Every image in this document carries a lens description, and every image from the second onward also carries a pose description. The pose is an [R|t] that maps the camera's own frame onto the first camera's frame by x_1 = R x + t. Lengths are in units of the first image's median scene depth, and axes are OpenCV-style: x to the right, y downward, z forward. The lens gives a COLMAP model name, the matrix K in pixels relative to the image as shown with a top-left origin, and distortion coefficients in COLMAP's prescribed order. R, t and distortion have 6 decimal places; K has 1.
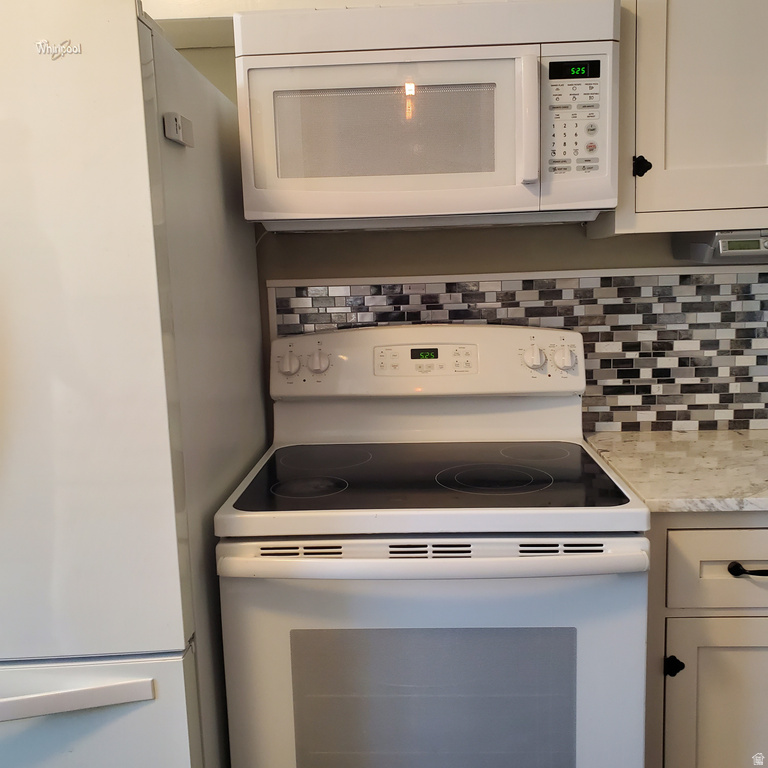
lens RADIAL K [[799.2, 0, 376.3], [0, 799.2, 399.3], [0, 0, 1]] dist [0.014640, 0.000000]
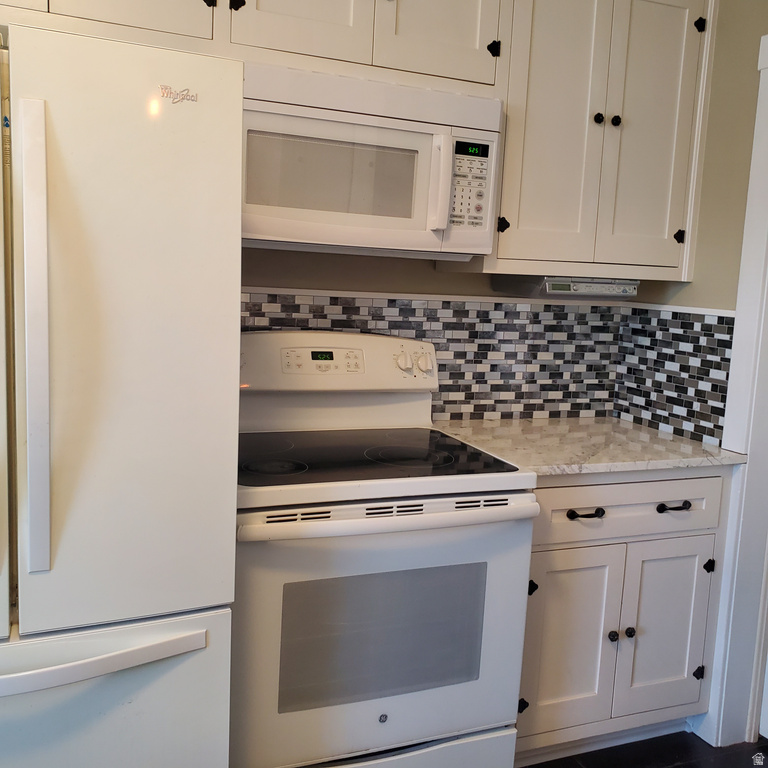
lens RADIAL K [[741.2, 0, 413.3], [0, 741.2, 390.9], [0, 0, 1]] dist [0.048018, 0.000000]
pose [[0.910440, 0.013376, 0.413424, -0.344160], [-0.011276, 0.999908, -0.007521, 0.003251], [-0.413487, 0.002186, 0.910507, -0.091897]]
